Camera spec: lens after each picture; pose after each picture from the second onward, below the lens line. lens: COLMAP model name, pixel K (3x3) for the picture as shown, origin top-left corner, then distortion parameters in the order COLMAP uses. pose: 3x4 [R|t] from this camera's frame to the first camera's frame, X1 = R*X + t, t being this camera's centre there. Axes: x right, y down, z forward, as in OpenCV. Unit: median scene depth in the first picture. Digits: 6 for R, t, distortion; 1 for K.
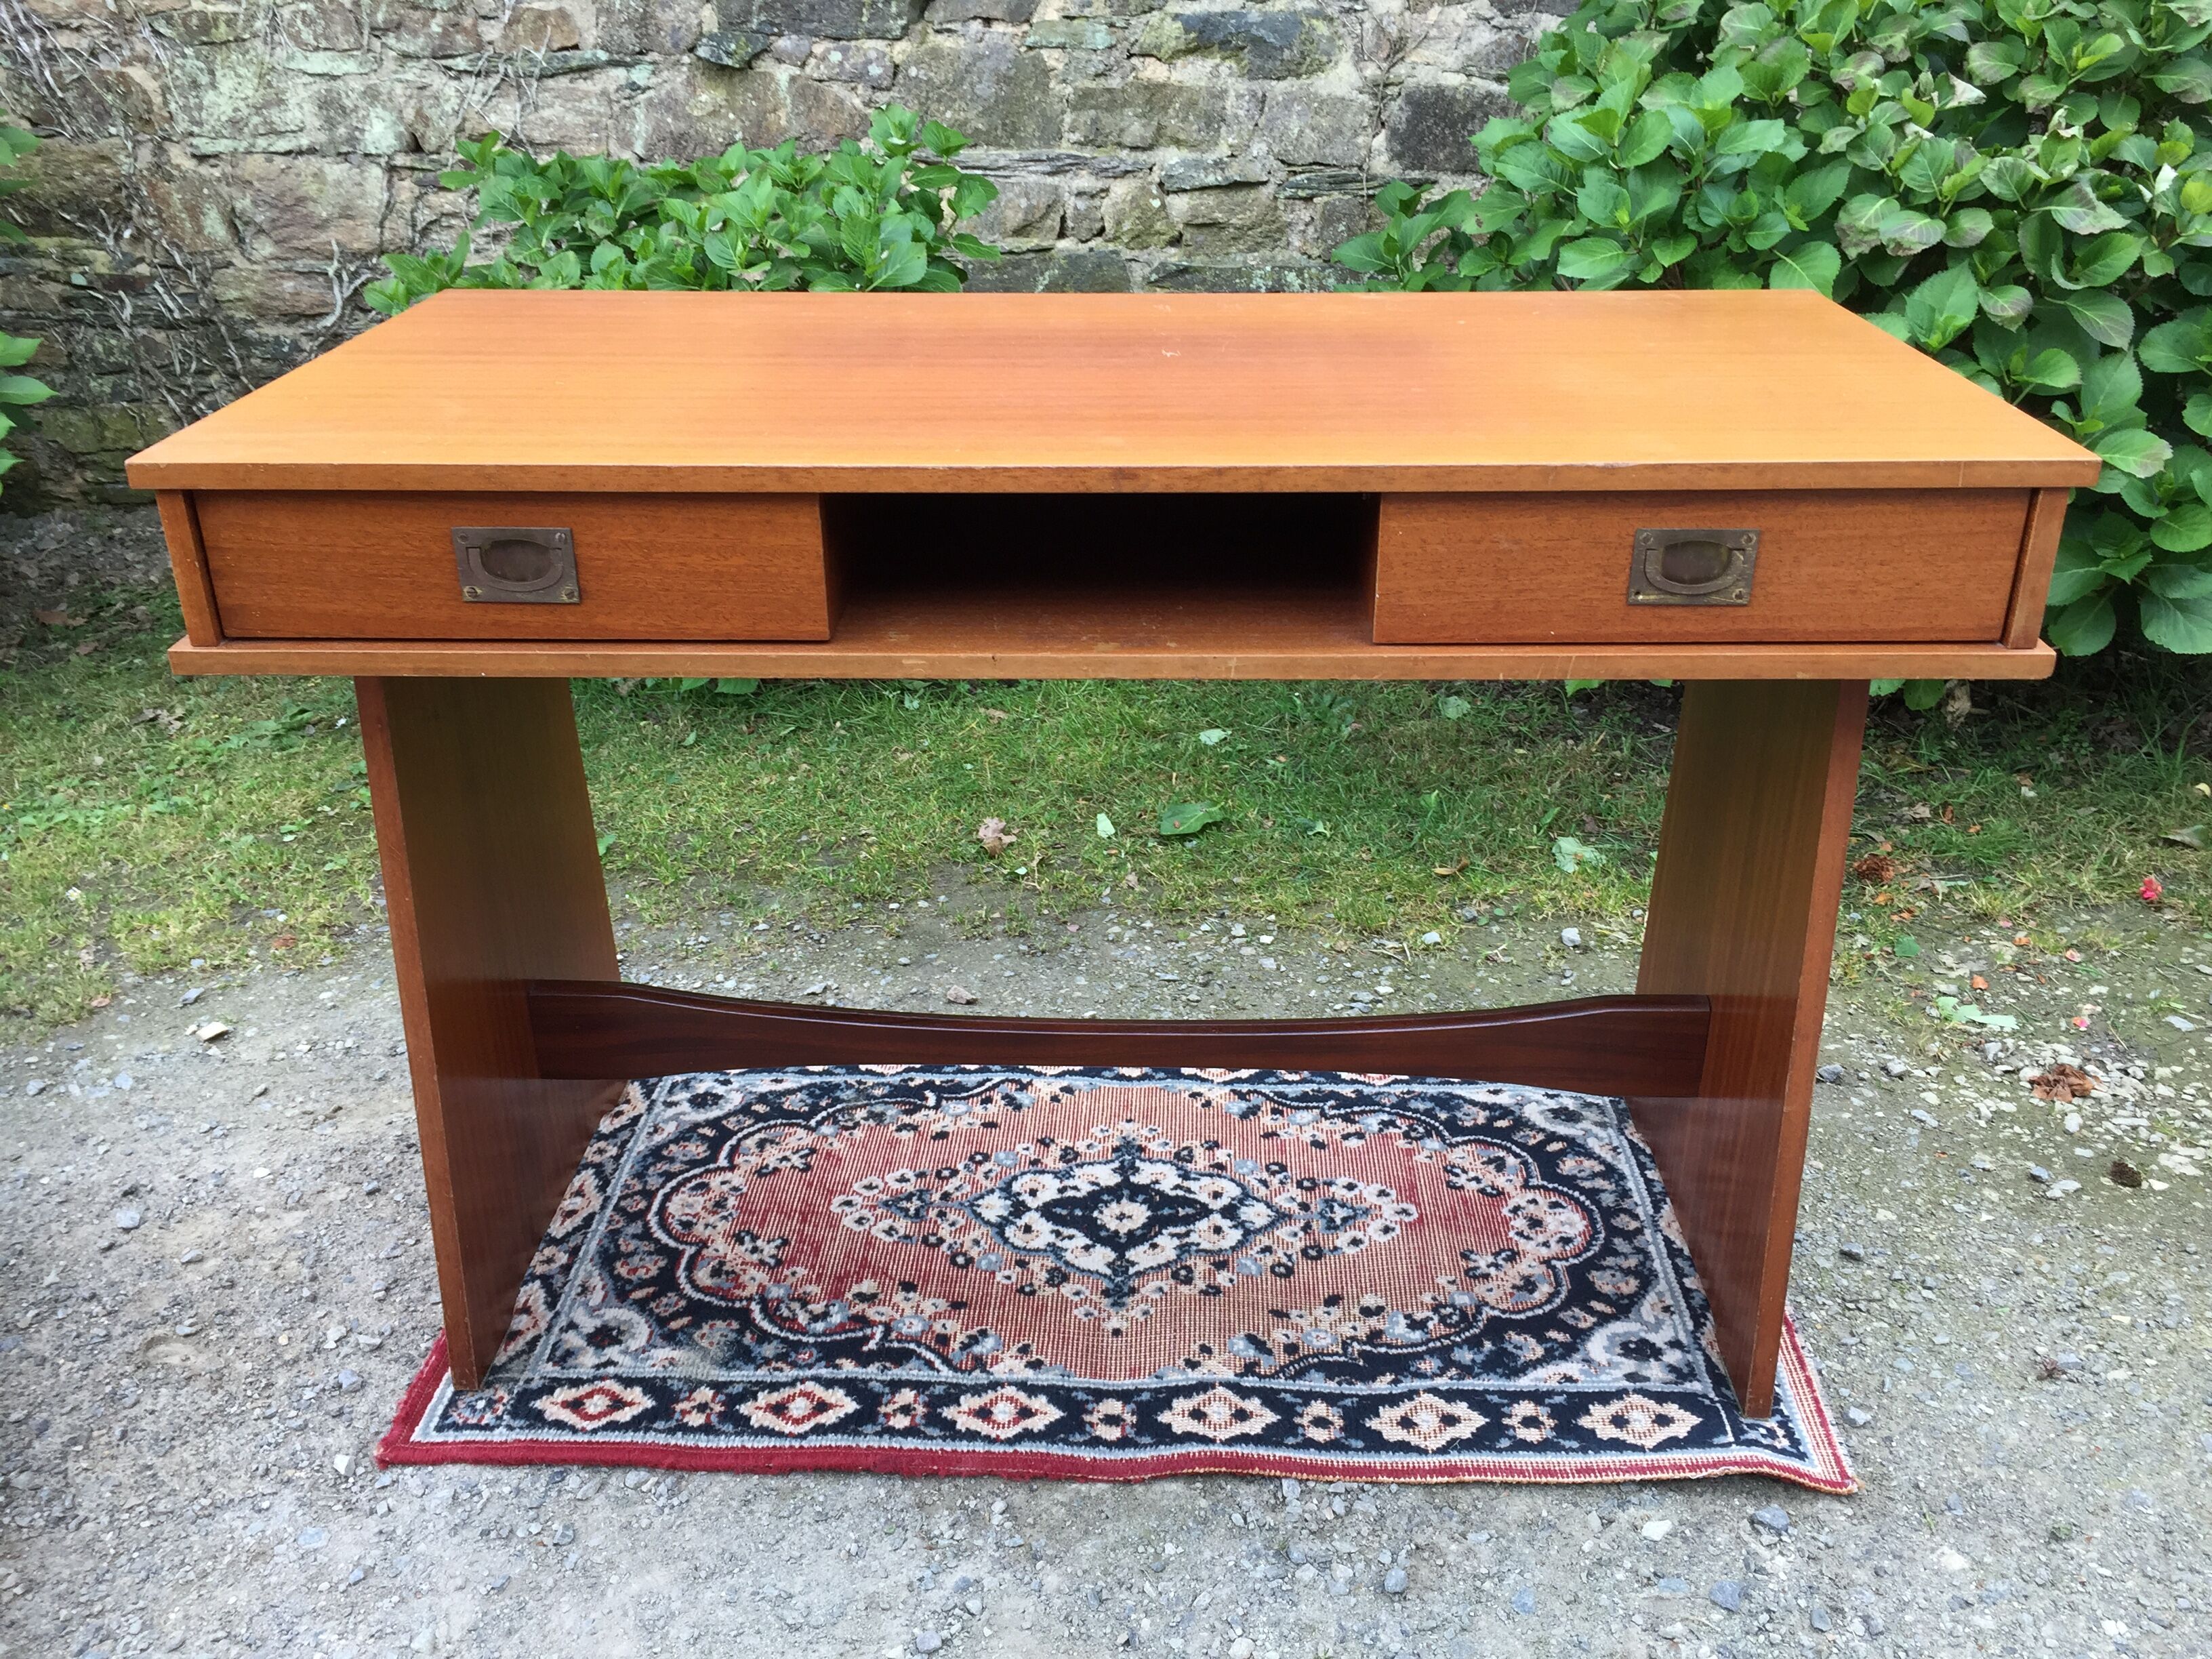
lens RADIAL K [[1888.6, 0, 1110.9], [0, 1888.6, 807.5], [0, 0, 1]] dist [0.081143, -0.121537]
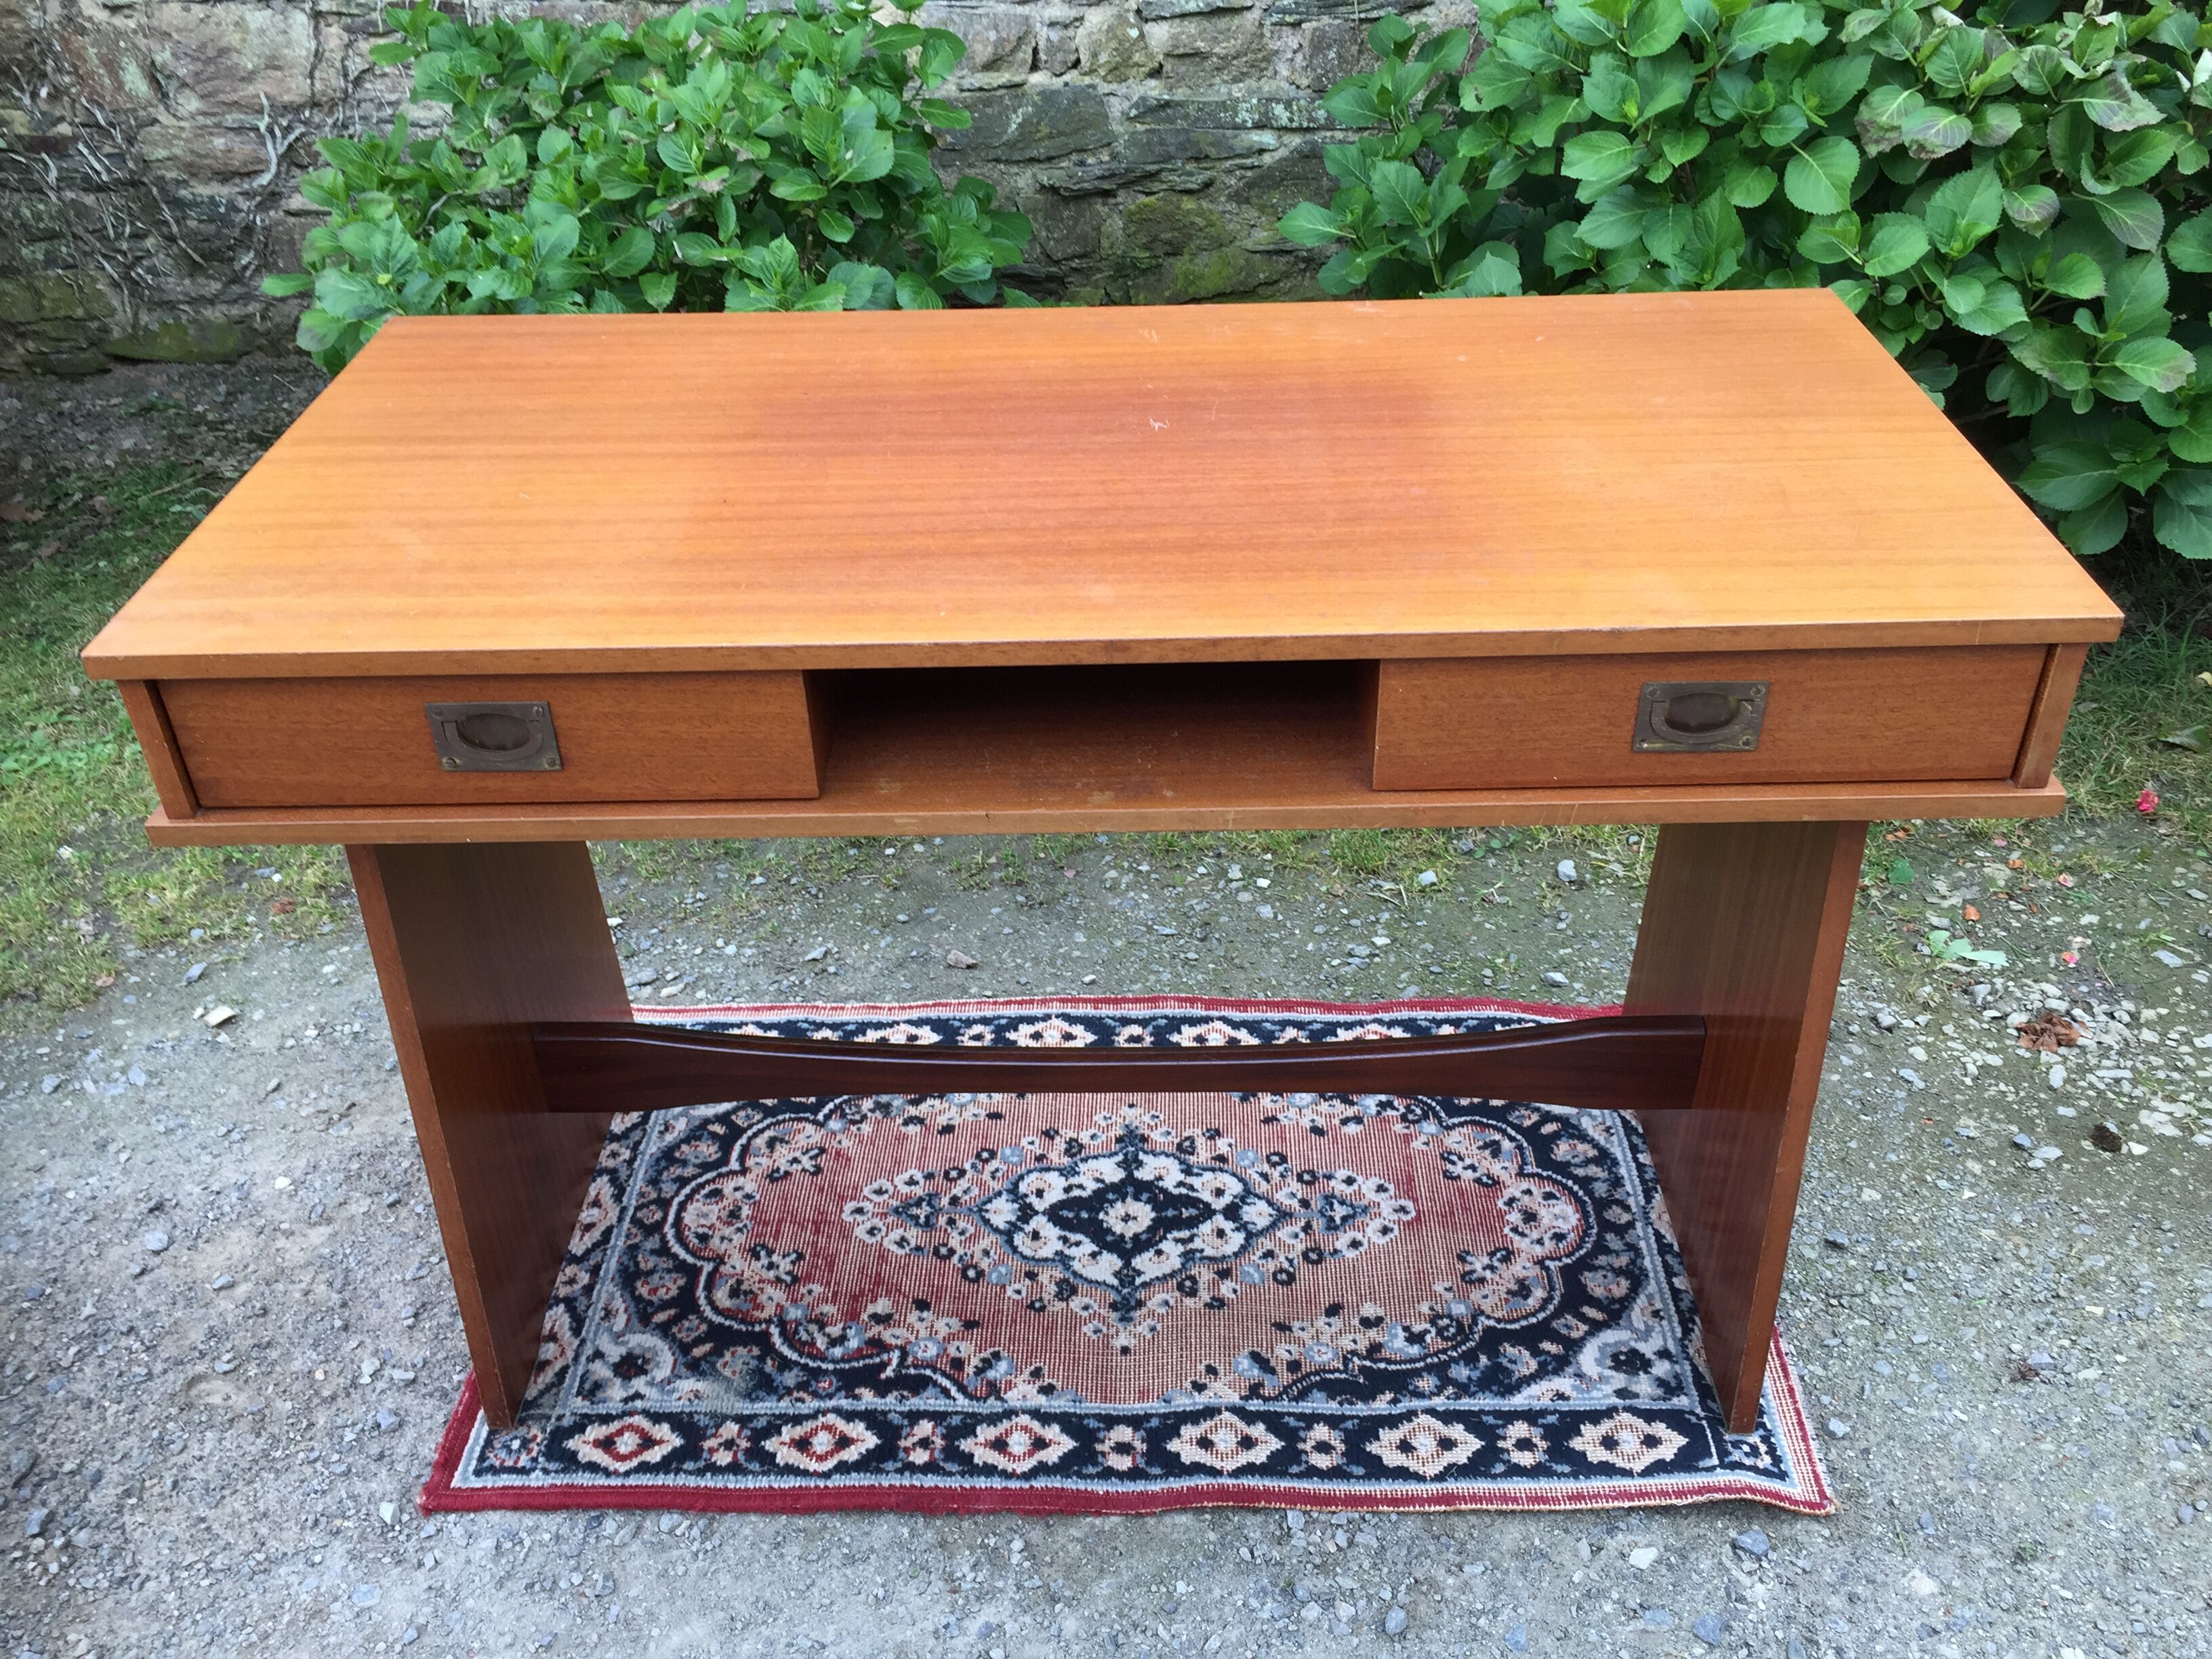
lens RADIAL K [[1894.4, 0, 1106.0], [0, 1894.4, 814.1], [0, 0, 1]] dist [0.072163, -0.106844]
pose [[0.999665, -0.025875, 0.000890, -0.000447], [0.025435, 0.987915, 0.152896, -0.121505], [-0.004835, -0.152822, 0.988242, 0.013912]]
